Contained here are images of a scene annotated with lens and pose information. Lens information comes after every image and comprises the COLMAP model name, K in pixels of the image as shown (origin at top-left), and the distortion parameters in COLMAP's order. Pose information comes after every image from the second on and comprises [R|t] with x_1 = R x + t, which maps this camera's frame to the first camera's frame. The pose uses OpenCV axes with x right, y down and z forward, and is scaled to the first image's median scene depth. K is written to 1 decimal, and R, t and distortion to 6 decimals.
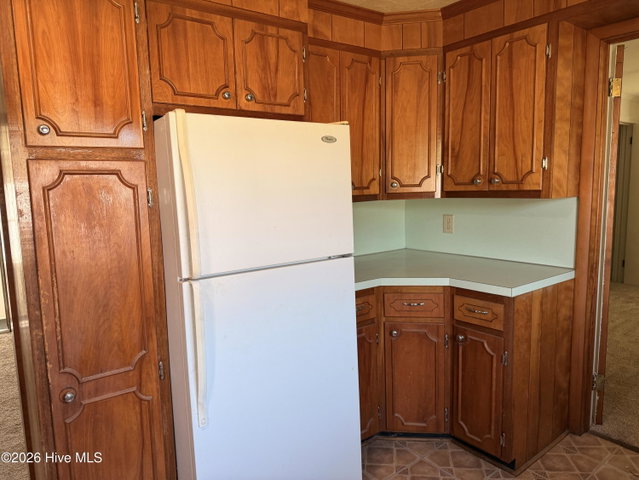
lens RADIAL K [[452.2, 0, 319.4], [0, 452.2, 241.4], [0, 0, 1]] dist [0.012774, -0.023172]
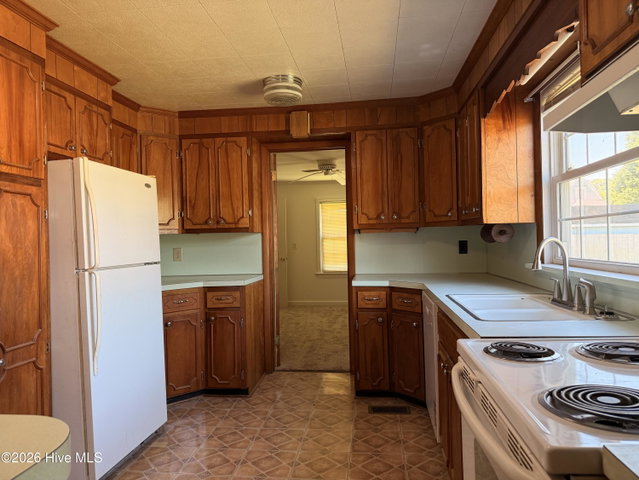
lens RADIAL K [[452.2, 0, 319.8], [0, 452.2, 242.3], [0, 0, 1]] dist [0.012774, -0.023172]
pose [[0.688966, 0.013941, 0.724660, -0.572188], [0.089607, 0.990506, -0.104249, 0.146626], [-0.719233, 0.136758, 0.681176, -0.375143]]
